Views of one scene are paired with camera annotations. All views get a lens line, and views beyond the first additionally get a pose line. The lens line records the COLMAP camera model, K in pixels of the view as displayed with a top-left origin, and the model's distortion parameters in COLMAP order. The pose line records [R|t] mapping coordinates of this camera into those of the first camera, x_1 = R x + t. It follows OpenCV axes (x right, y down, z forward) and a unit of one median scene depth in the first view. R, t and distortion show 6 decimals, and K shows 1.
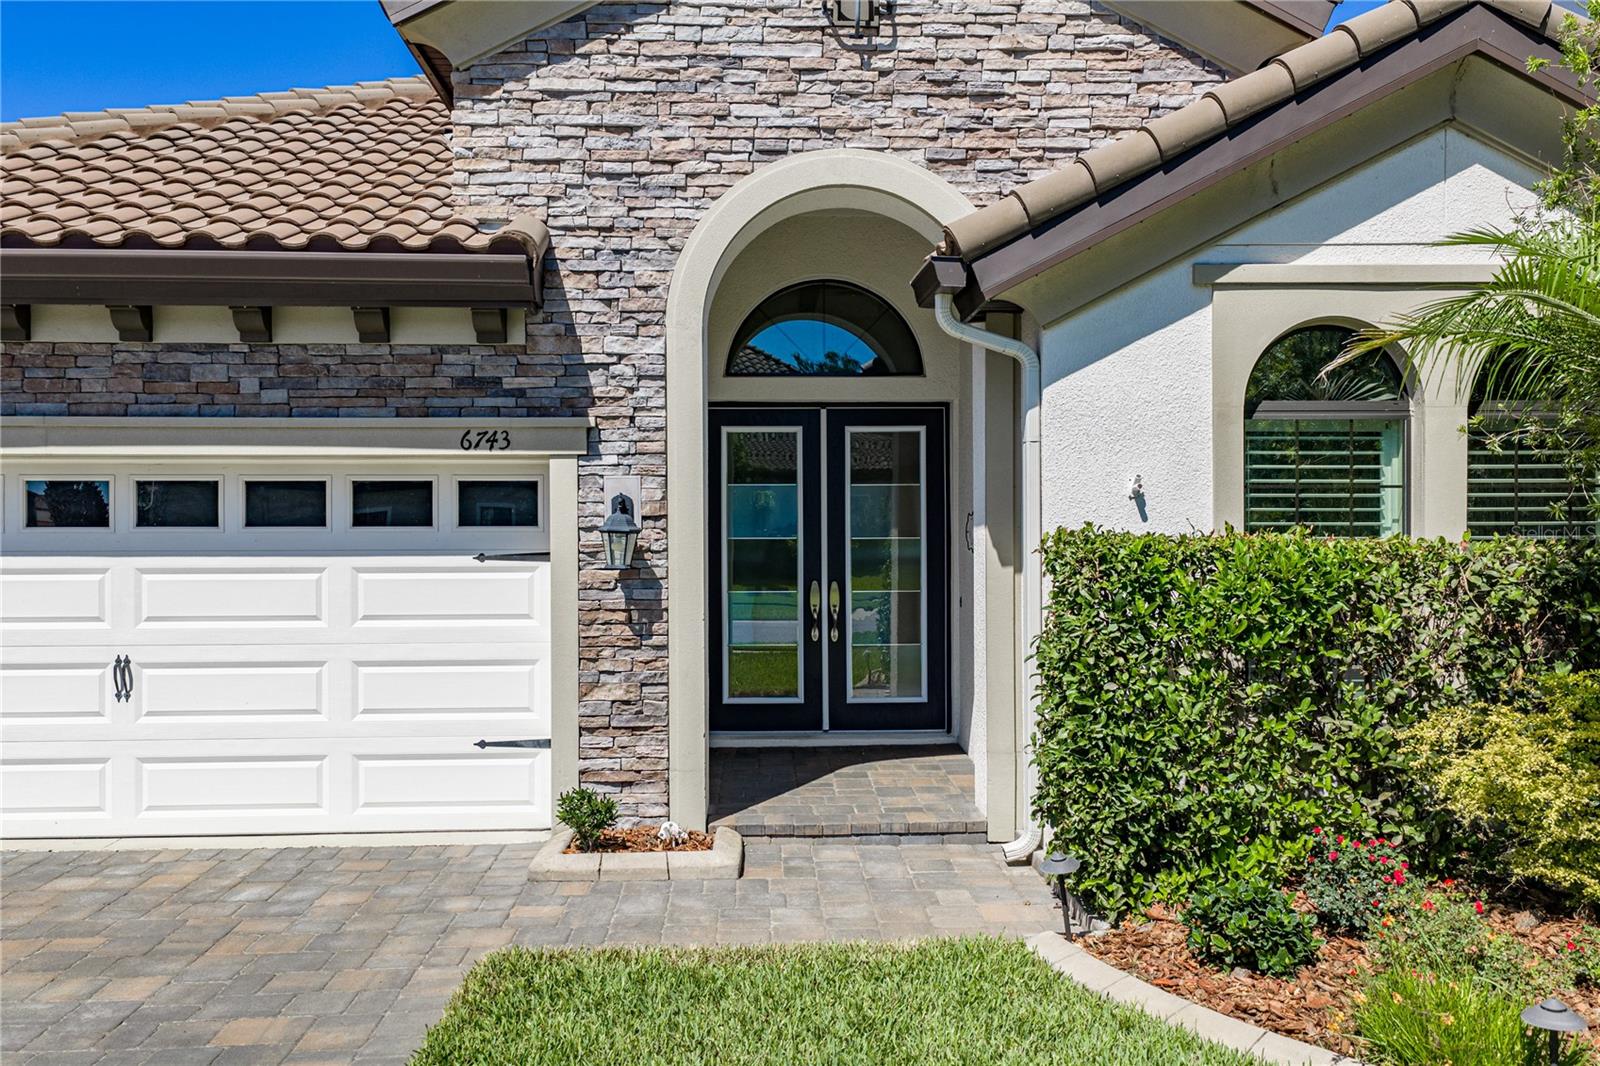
lens RADIAL K [[1322.0, 0, 797.0], [0, 1322.0, 537.7], [0, 0, 1]] dist [0.030177, 0.006665]
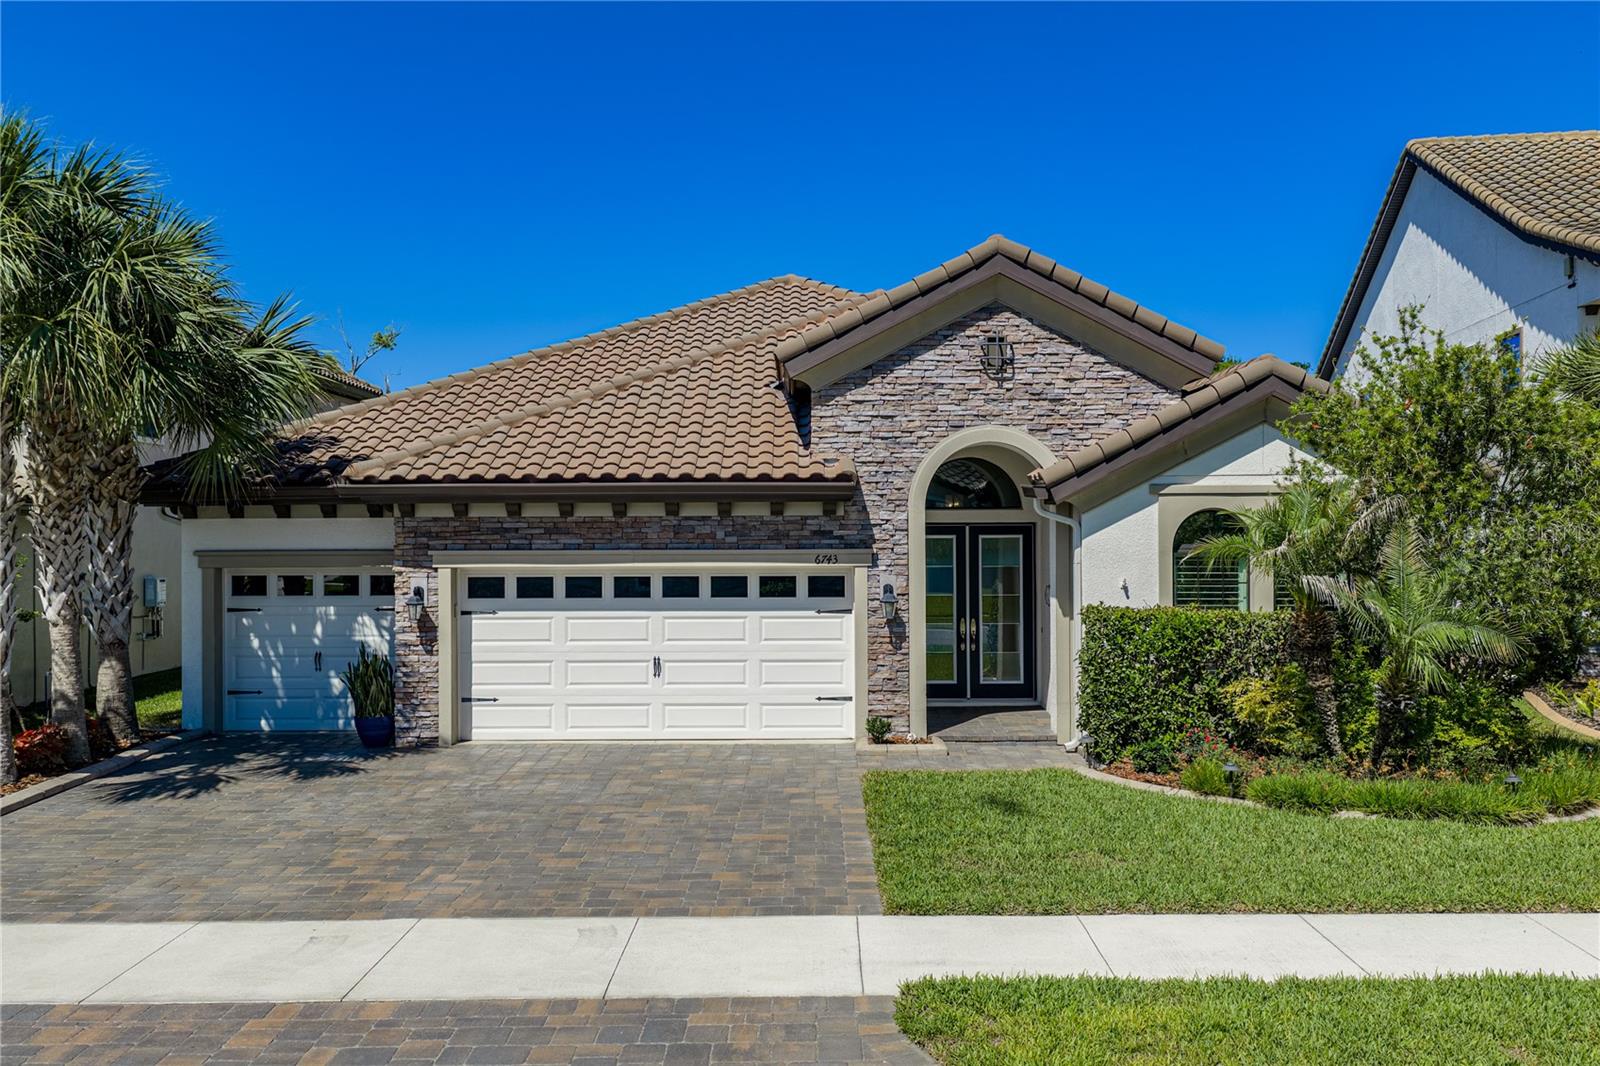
lens RADIAL K [[1322.0, 0, 797.0], [0, 1322.0, 537.7], [0, 0, 1]] dist [0.030177, 0.006665]
pose [[0.998922, -0.000049, -0.046430, -0.181120], [-0.000026, 0.999999, -0.001628, -0.105492], [0.046430, 0.001627, 0.998920, -1.186975]]
